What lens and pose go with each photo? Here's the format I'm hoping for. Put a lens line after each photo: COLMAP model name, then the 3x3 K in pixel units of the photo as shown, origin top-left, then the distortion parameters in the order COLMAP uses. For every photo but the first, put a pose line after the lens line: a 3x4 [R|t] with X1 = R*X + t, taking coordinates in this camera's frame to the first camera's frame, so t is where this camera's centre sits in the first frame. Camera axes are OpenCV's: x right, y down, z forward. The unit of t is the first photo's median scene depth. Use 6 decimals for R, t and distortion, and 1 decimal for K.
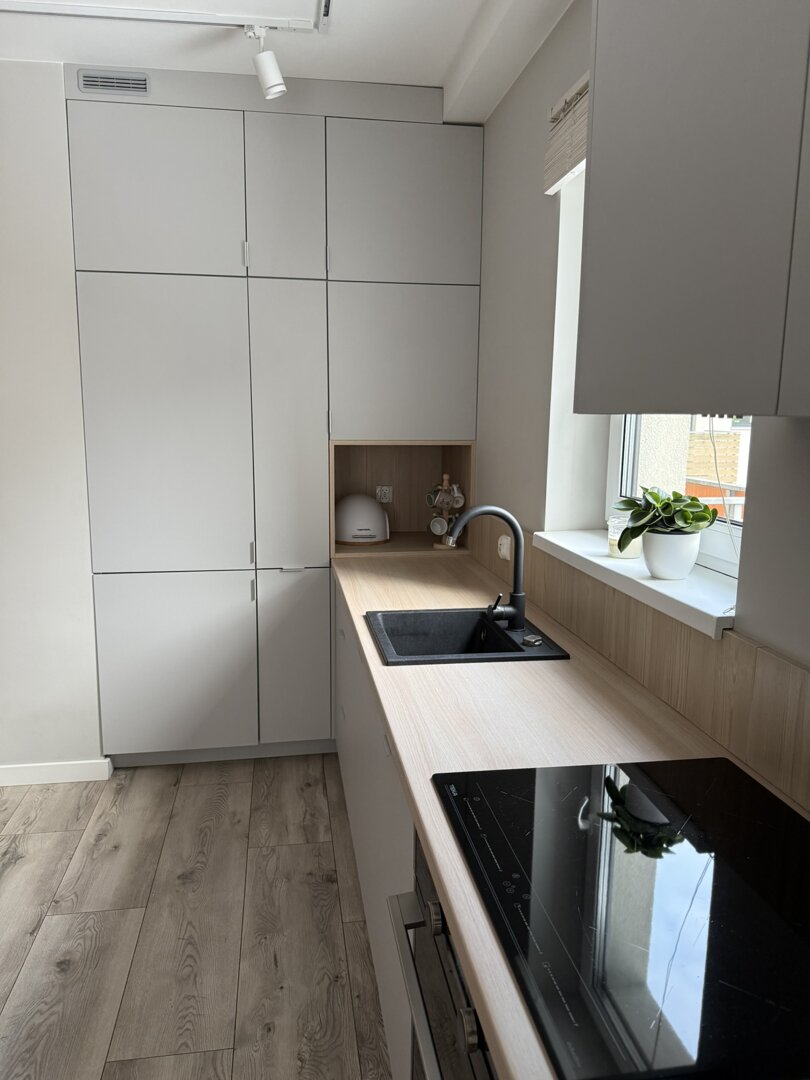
lens RADIAL K [[772.0, 0, 398.7], [0, 772.0, 543.5], [0, 0, 1]] dist [0.013809, -0.006174]
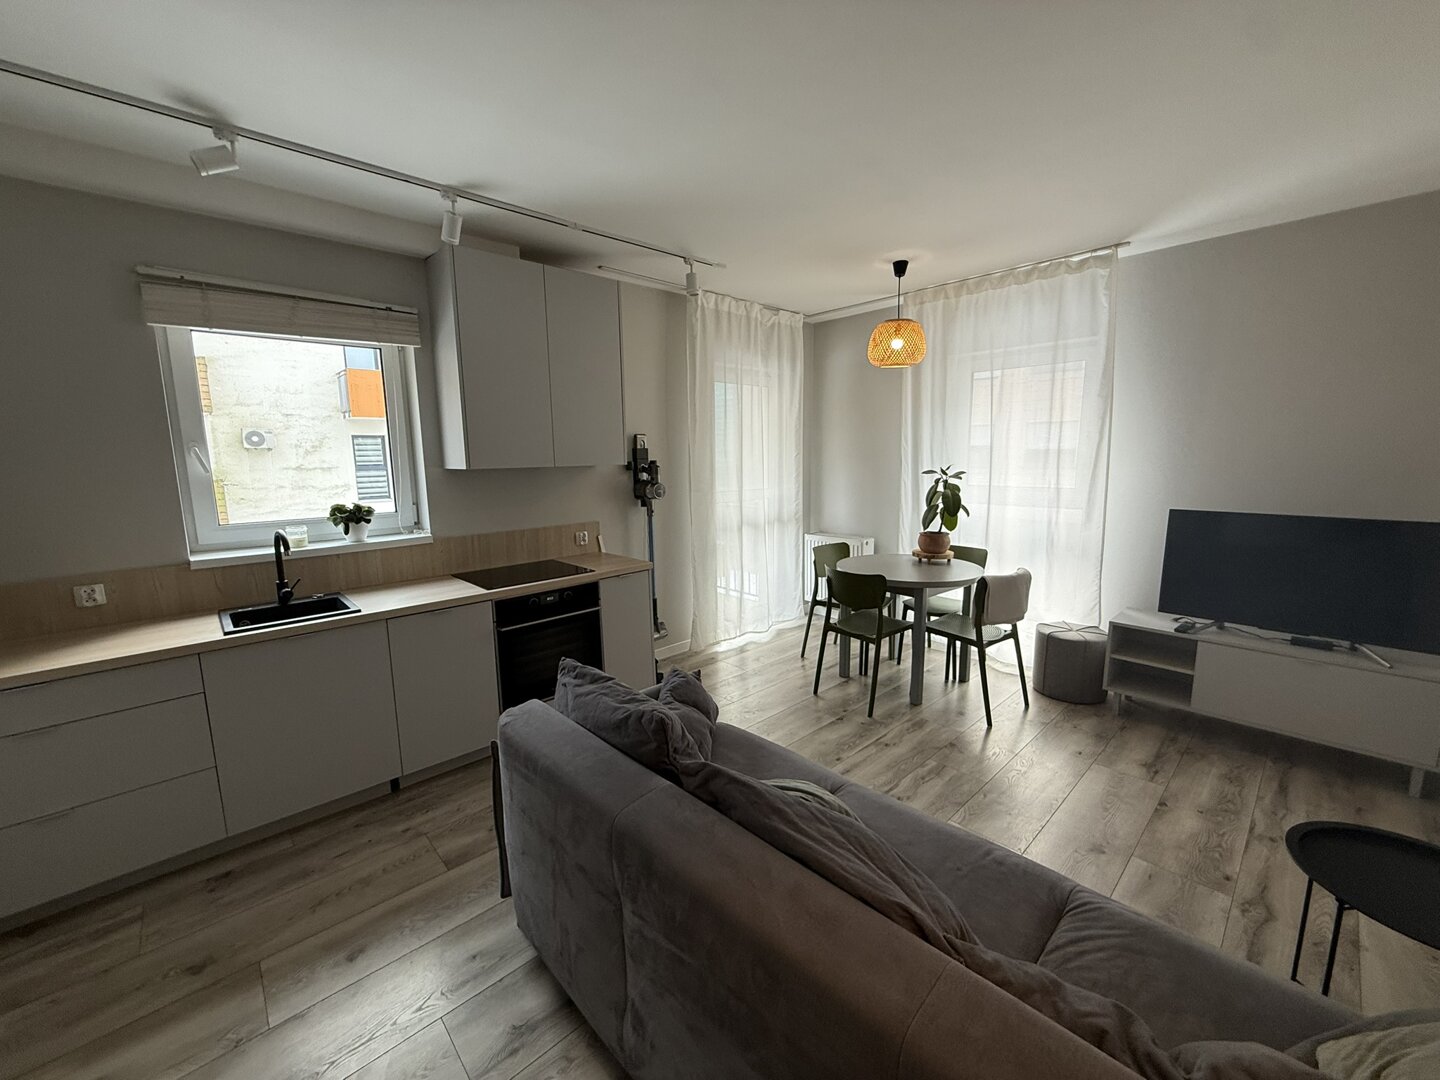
lens RADIAL K [[572.1, 0, 705.8], [0, 572.1, 540.3], [0, 0, 1]] dist [0.000950, 0.000835]
pose [[-0.551262, -0.132937, 0.823673, -1.154287], [0.147681, 0.956089, 0.253147, -0.168123], [-0.821158, 0.261191, -0.507424, 0.715384]]
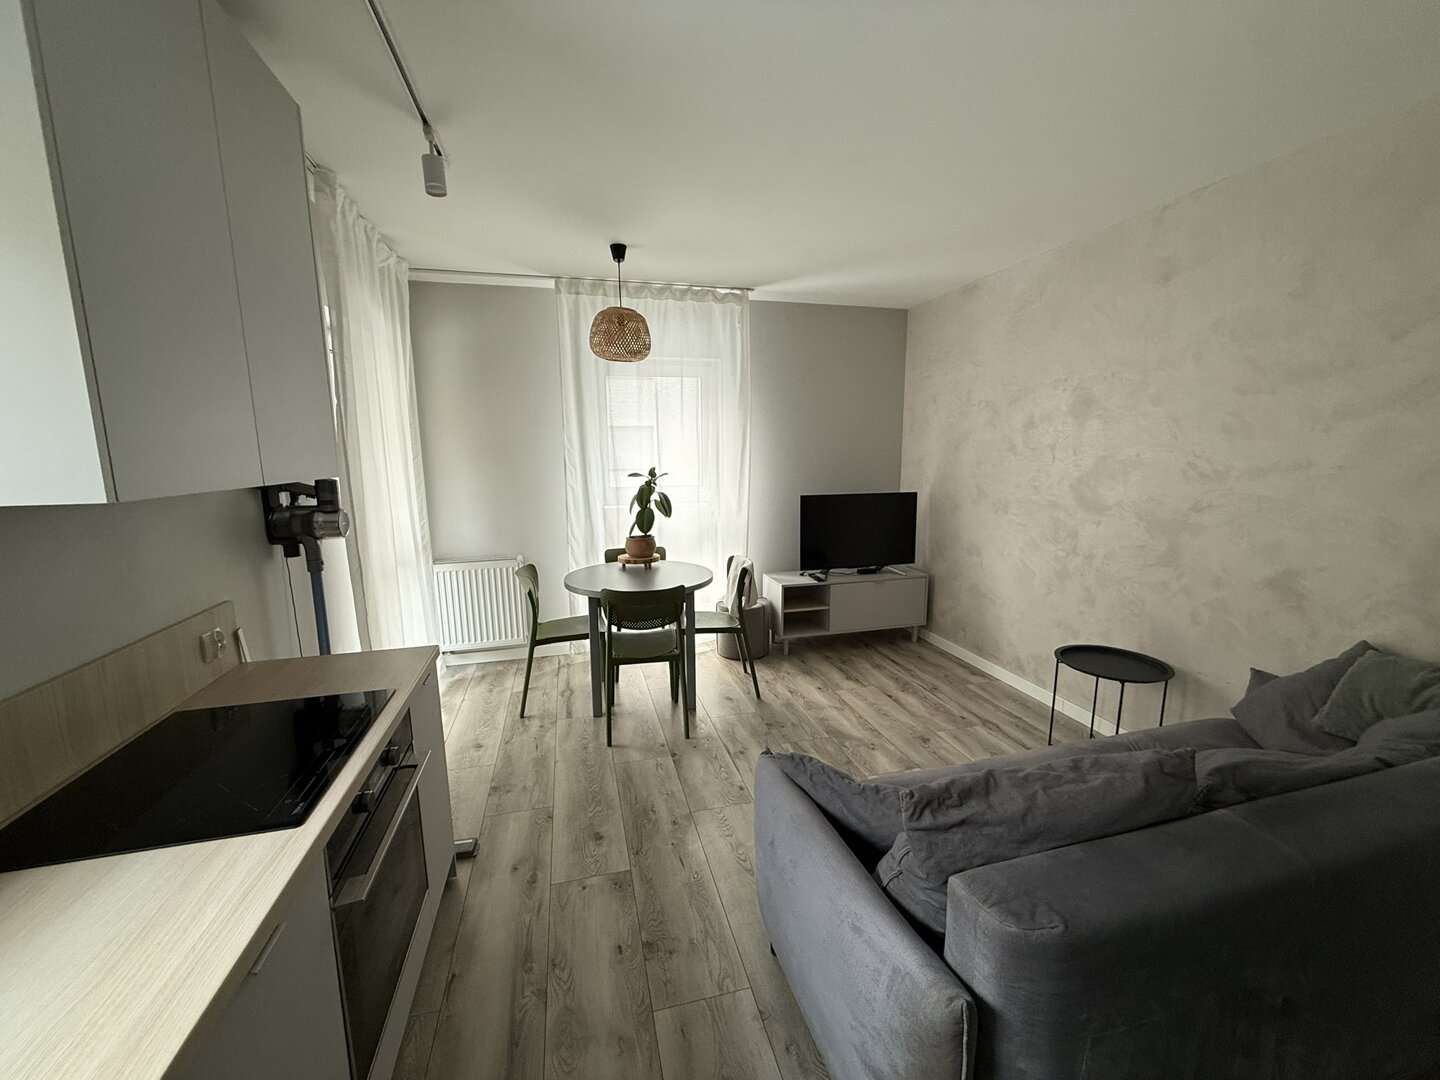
lens RADIAL K [[572.1, 0, 713.7], [0, 572.1, 542.8], [0, 0, 1]] dist [0.000950, 0.000835]
pose [[-0.995554, 0.012529, -0.093355, -0.241127], [-0.018275, 0.946586, 0.321933, -0.181001], [0.092403, 0.322208, -0.942149, 0.872053]]
